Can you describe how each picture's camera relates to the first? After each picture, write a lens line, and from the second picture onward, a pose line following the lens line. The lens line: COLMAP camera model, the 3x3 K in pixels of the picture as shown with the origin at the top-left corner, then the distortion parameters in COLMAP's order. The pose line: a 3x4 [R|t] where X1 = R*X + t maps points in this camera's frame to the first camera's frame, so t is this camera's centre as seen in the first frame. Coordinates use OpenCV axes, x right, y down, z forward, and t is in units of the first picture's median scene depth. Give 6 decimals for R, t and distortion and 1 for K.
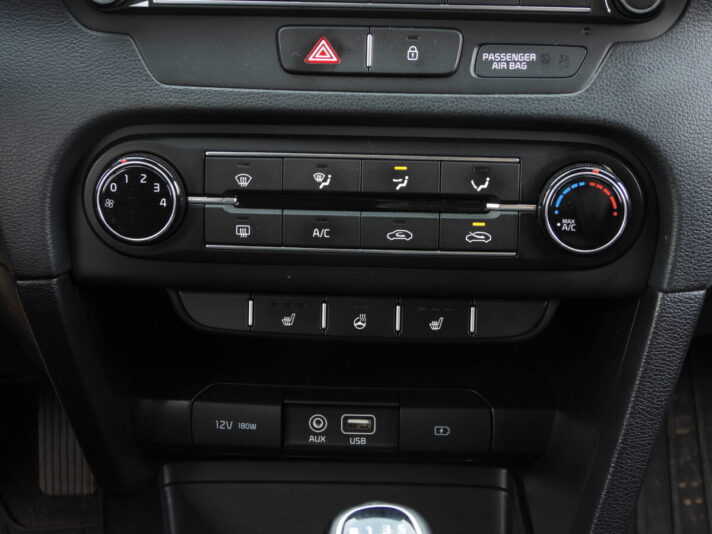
lens RADIAL K [[1459.5, 0, 357.7], [0, 1459.5, 265.2], [0, 0, 1]] dist [-0.106226, 0.000000]
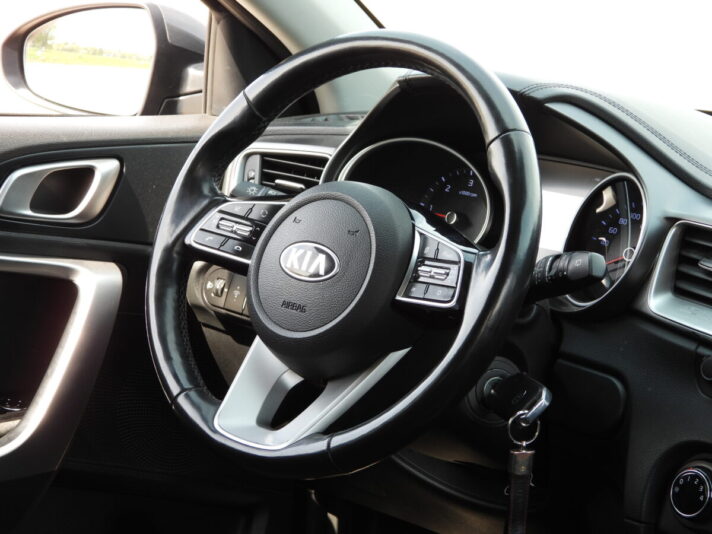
lens RADIAL K [[1676.3, 0, 355.5], [0, 1676.3, 266.0], [0, 0, 1]] dist [0.073473, 0.000000]
pose [[0.671999, 0.197616, -0.713698, 0.959636], [-0.383872, 0.917106, -0.107507, 0.076319], [0.633292, 0.346213, 0.692154, -0.727015]]
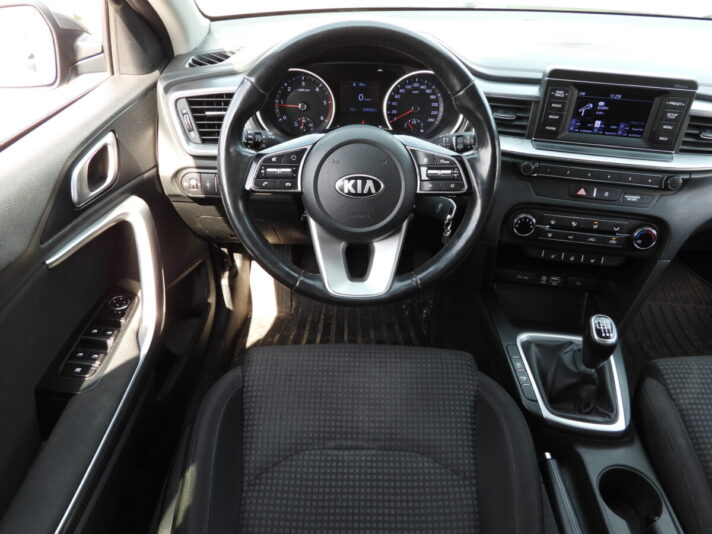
lens RADIAL K [[505.5, 0, 354.7], [0, 505.5, 265.5], [0, 0, 1]] dist [-0.015007, 0.002458]
pose [[0.994587, 0.082846, -0.062712, -0.511582], [-0.068460, 0.976517, 0.204275, -0.184855], [0.078162, -0.198876, 0.976903, -0.364840]]
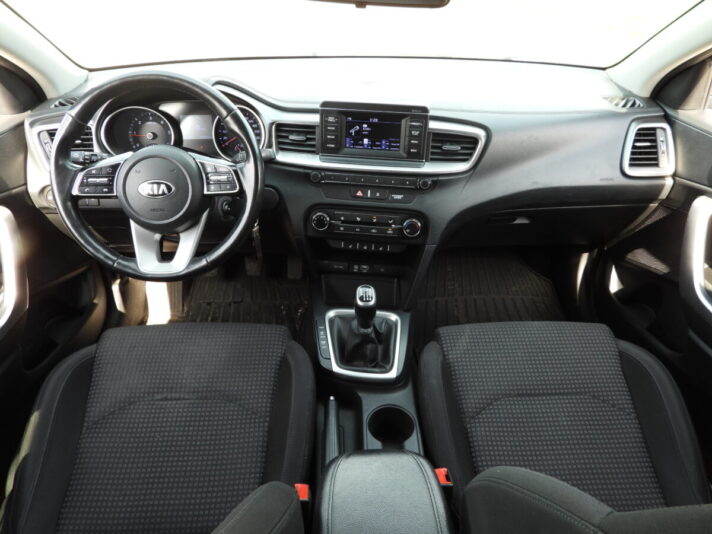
lens RADIAL K [[505.5, 0, 355.8], [0, 505.5, 266.1], [0, 0, 1]] dist [-0.015007, 0.002458]
pose [[0.998496, 0.043163, -0.033814, 0.031378], [-0.038419, 0.990746, 0.130180, -0.123919], [0.039120, -0.128685, 0.990914, -0.709393]]
